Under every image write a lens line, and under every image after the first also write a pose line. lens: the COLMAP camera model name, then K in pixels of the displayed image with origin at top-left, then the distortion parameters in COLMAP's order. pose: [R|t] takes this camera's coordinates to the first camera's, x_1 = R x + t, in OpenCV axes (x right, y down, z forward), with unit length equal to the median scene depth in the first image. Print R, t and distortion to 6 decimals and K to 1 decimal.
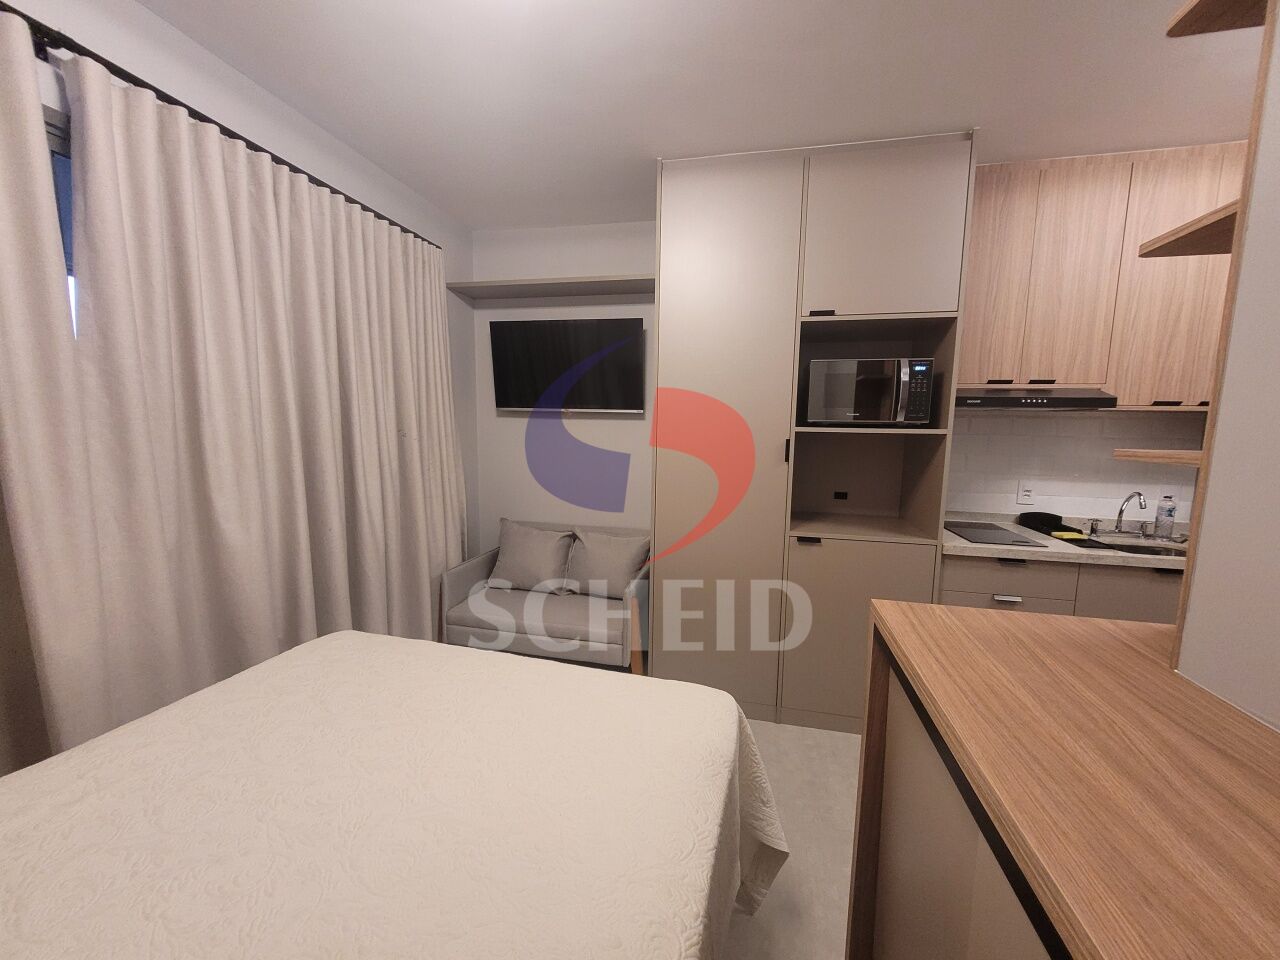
lens RADIAL K [[503.4, 0, 643.9], [0, 503.4, 485.0], [0, 0, 1]] dist [-0.000136, -0.000207]
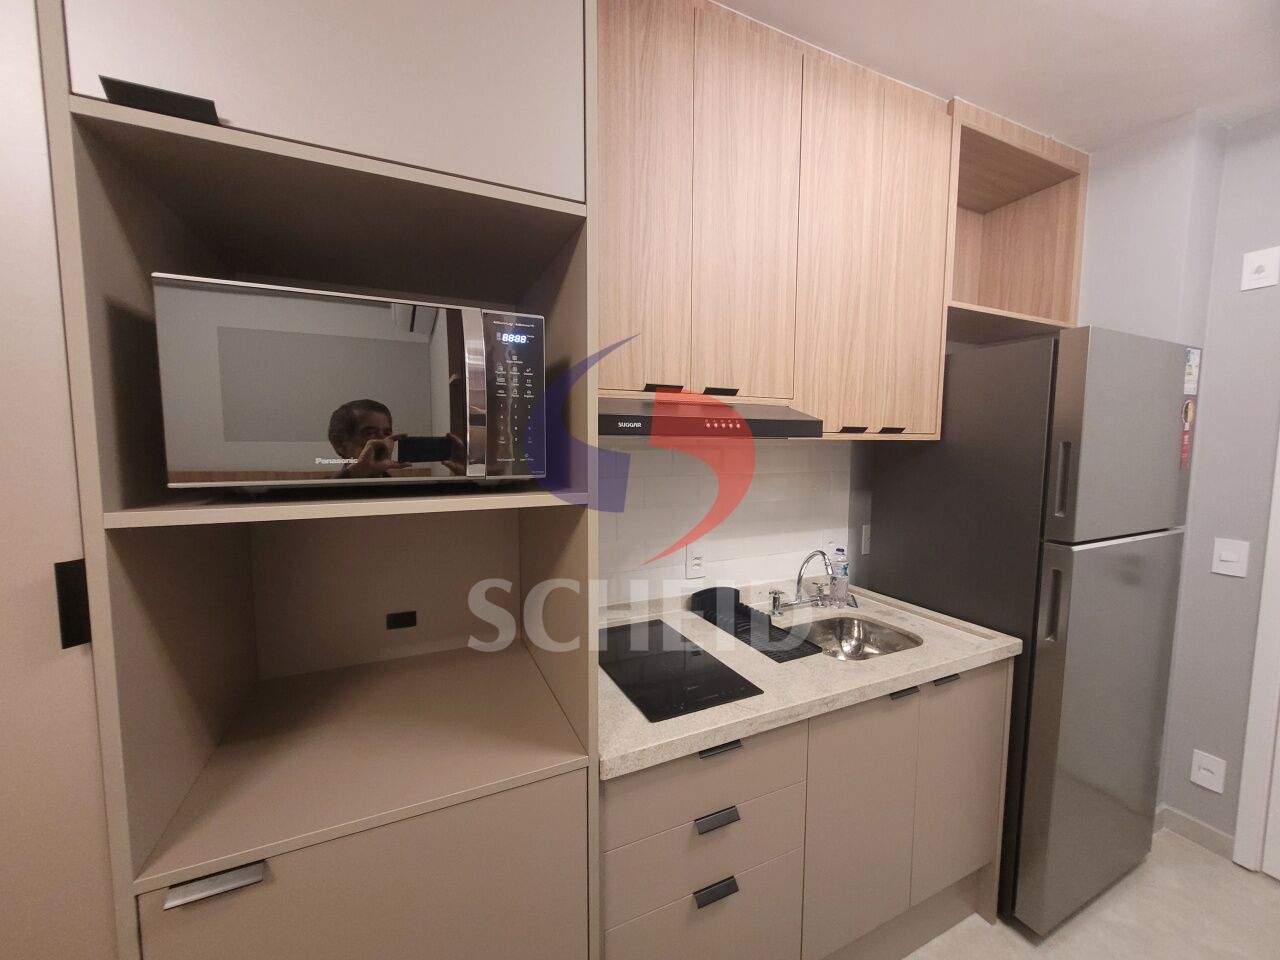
lens RADIAL K [[503.4, 0, 643.9], [0, 503.4, 485.0], [0, 0, 1]] dist [-0.000136, -0.000207]
pose [[0.789819, -0.066010, 0.609778, 0.374842], [0.081626, 0.996661, 0.002164, -0.110352], [-0.607884, 0.048065, 0.792569, 0.622976]]
